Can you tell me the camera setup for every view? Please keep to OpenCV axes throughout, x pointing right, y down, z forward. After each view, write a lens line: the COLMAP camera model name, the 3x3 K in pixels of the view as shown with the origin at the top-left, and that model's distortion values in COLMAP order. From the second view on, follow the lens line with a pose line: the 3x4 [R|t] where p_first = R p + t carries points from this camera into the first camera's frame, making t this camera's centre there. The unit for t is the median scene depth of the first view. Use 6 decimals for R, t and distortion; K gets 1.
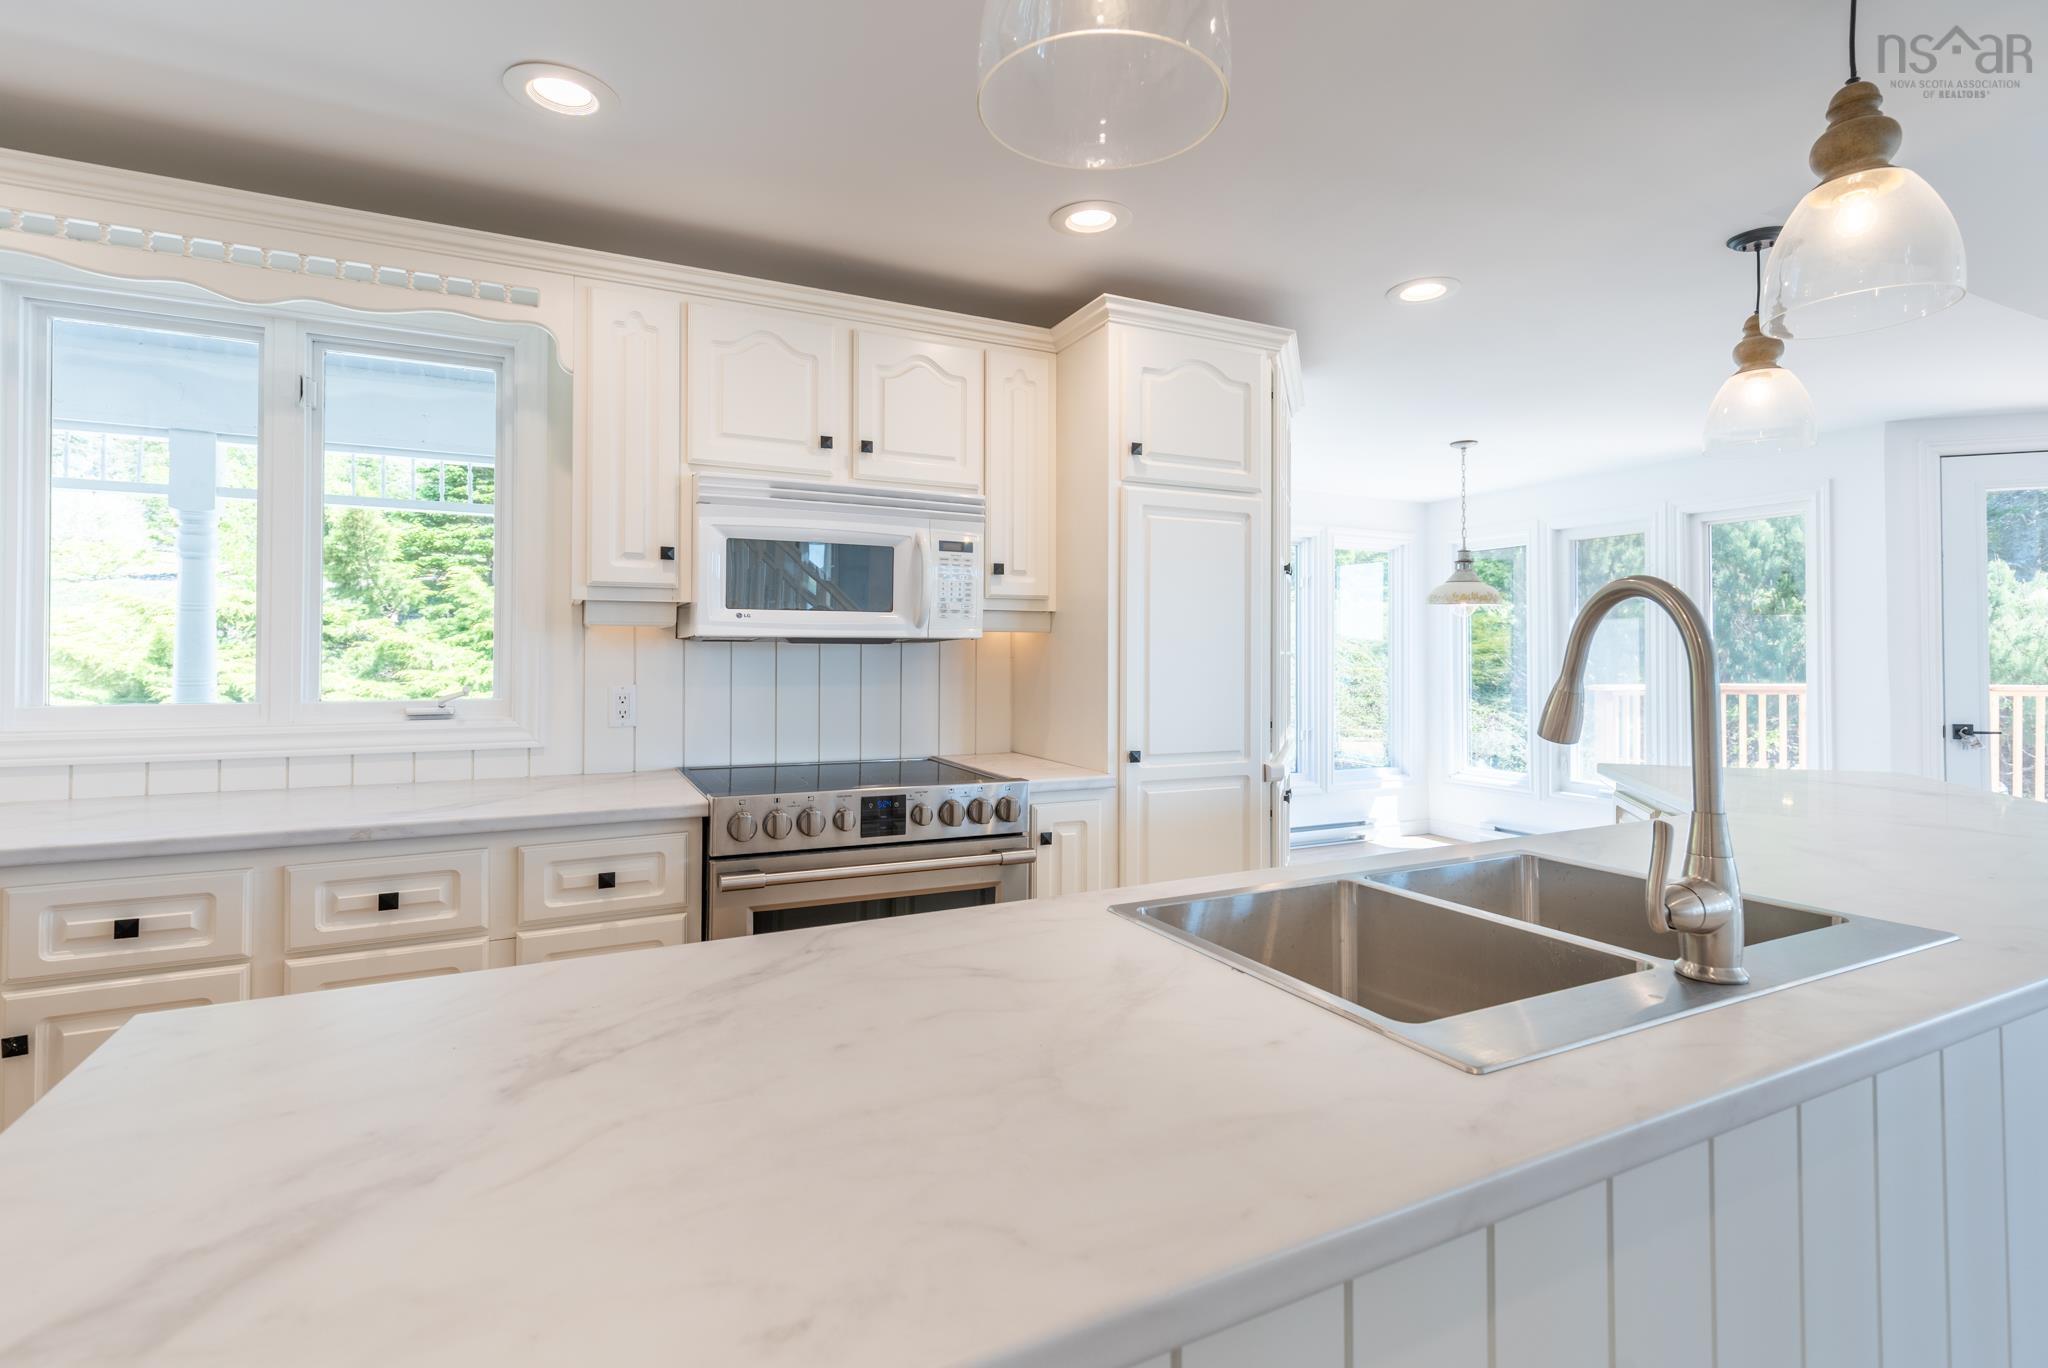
lens RADIAL K [[944.4, 0, 1032.0], [0, 944.4, 632.7], [0, 0, 1]] dist [0.010840, -0.000145]
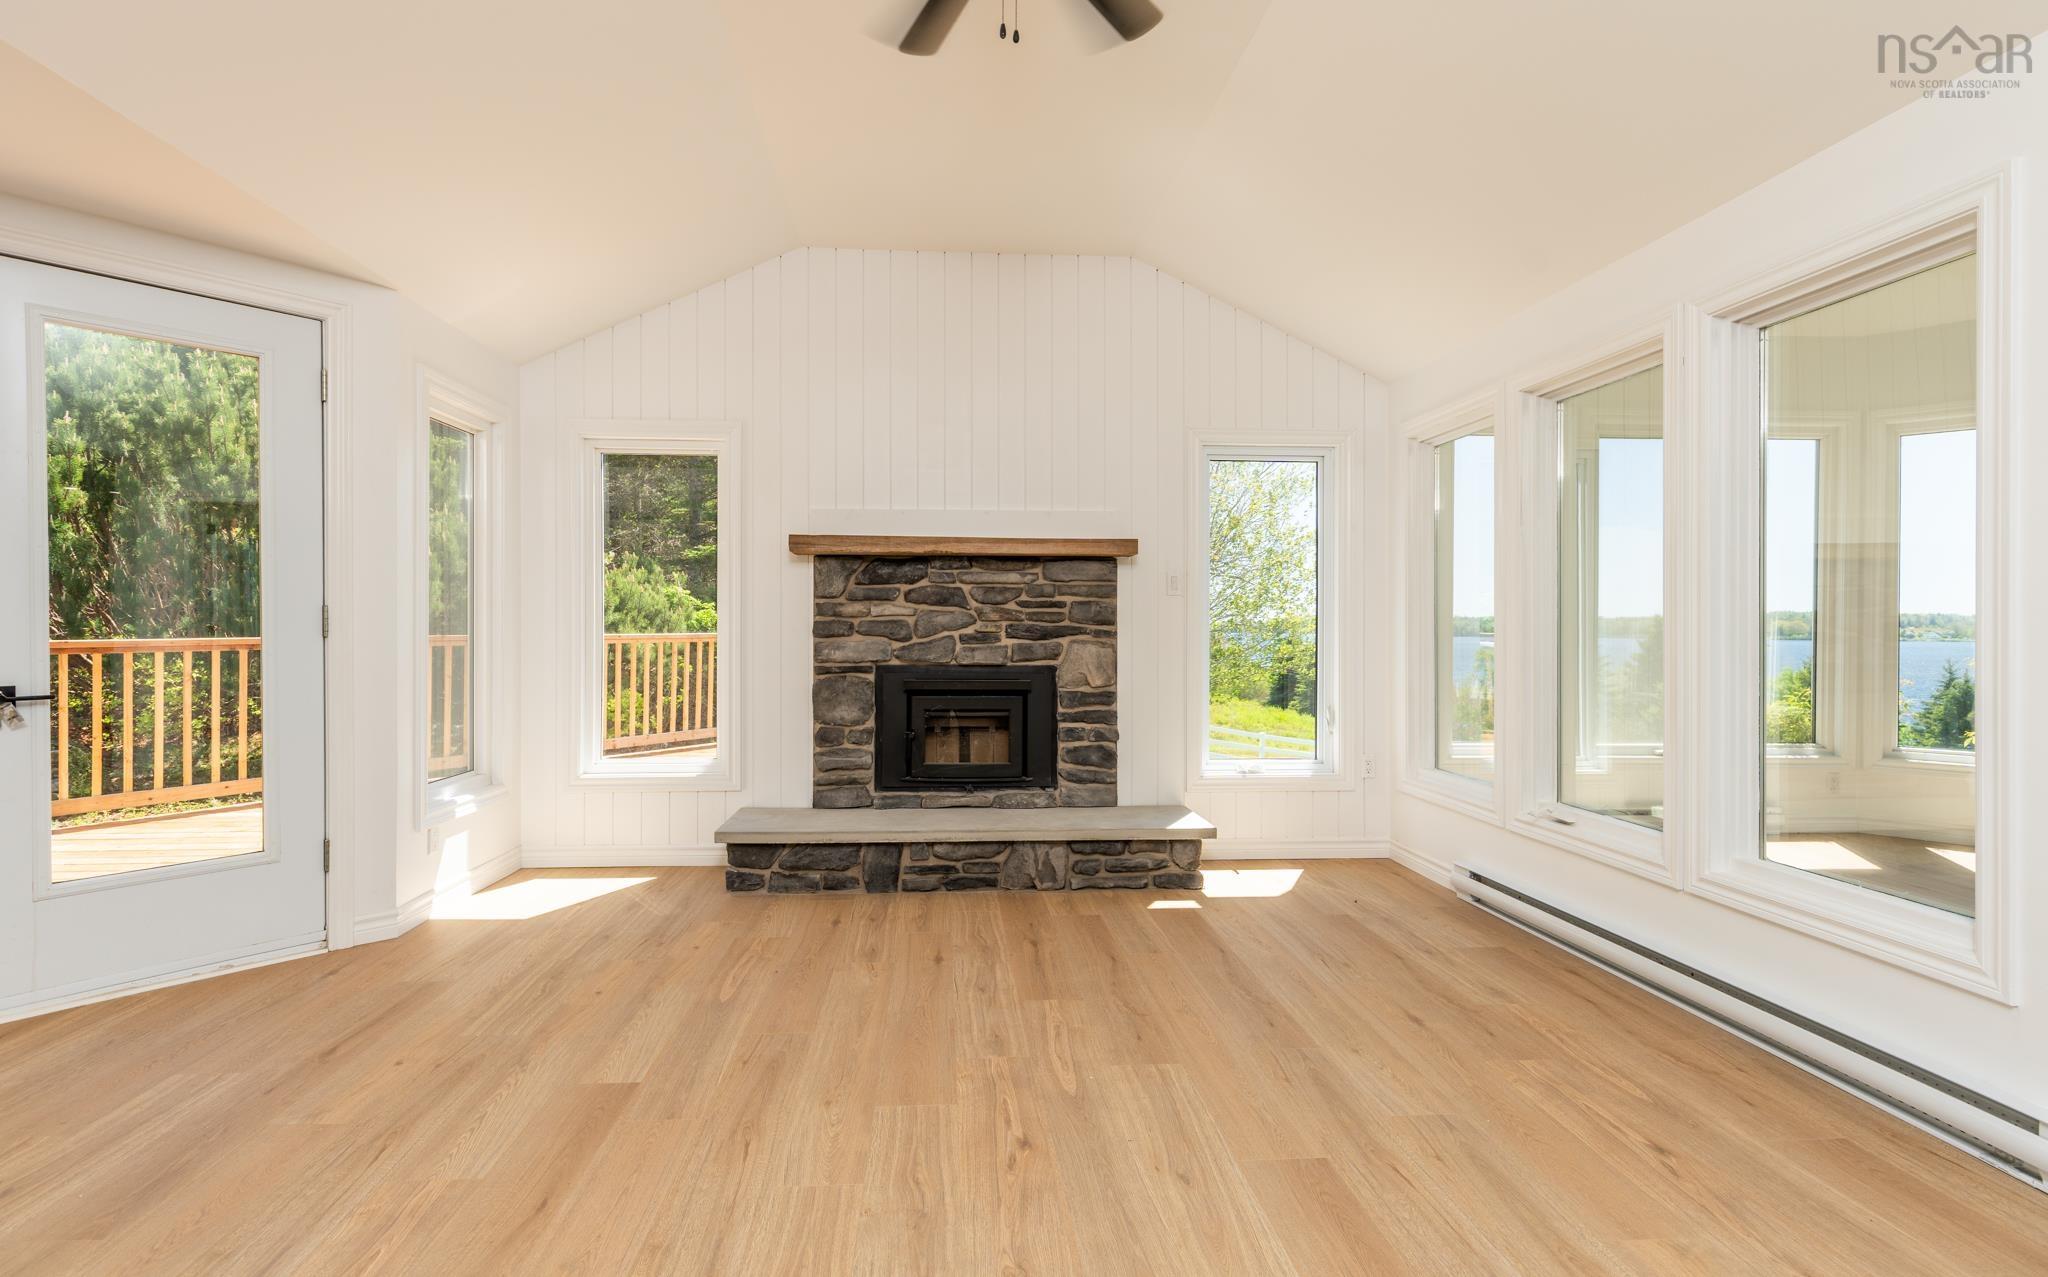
lens RADIAL K [[929.9, 0, 996.8], [0, 929.9, 631.5], [0, 0, 1]] dist [0.010787, -0.000394]
pose [[0.401201, -0.009528, 0.915940, 0.606333], [-0.022196, 0.999551, 0.020120, 0.029785], [-0.915721, -0.028402, 0.400809, 0.141512]]
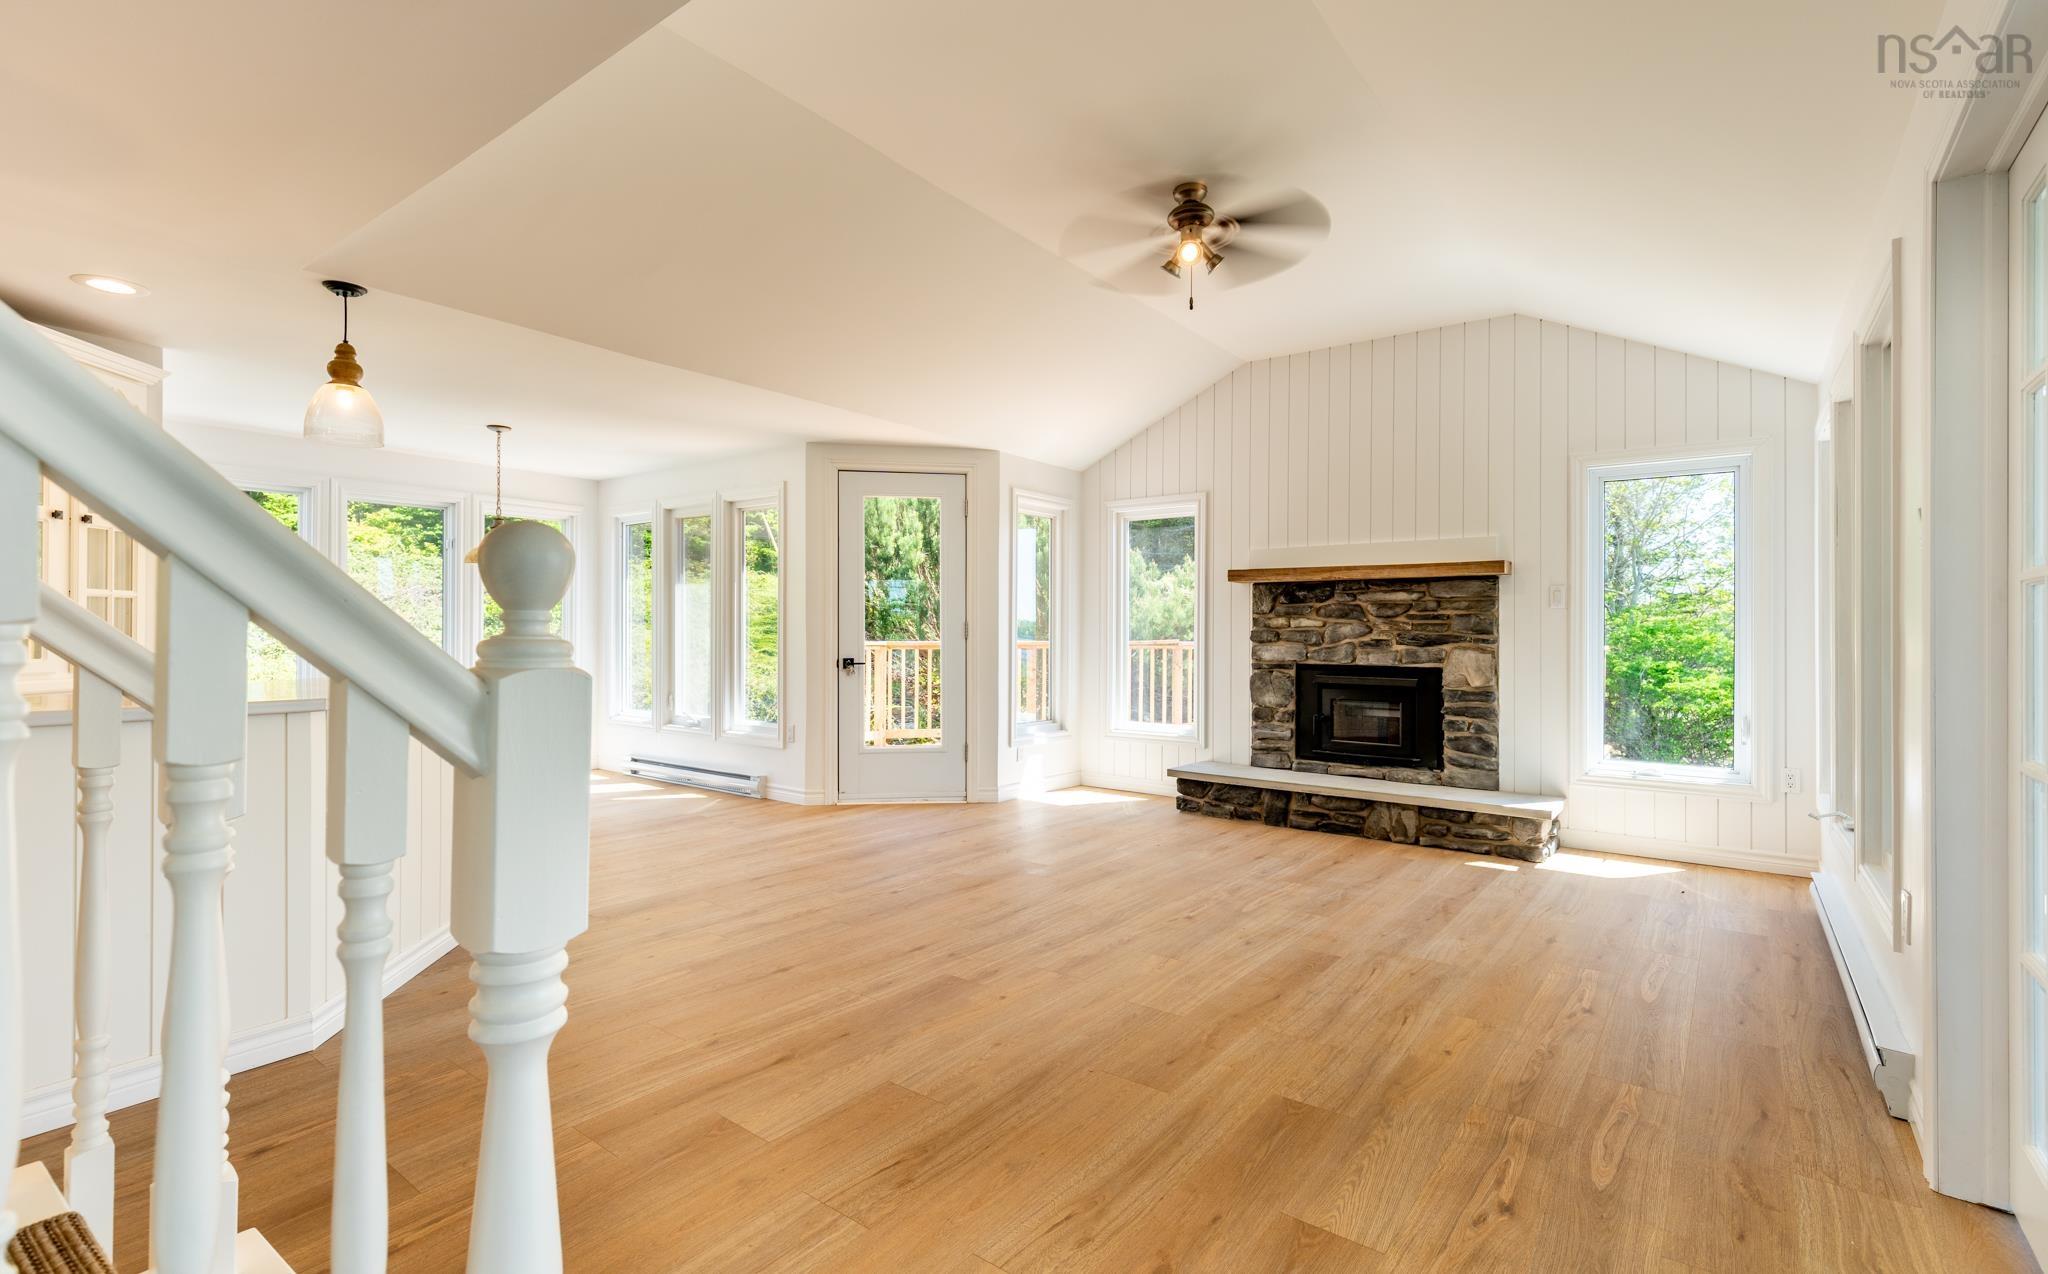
lens RADIAL K [[929.9, 0, 1024.9], [0, 929.9, 632.7], [0, 0, 1]] dist [0.010787, -0.000394]
pose [[0.899855, 0.003209, 0.436177, 0.540140], [-0.013537, 0.999697, 0.020573, 0.022378], [-0.435979, -0.024417, 0.899626, -0.336944]]
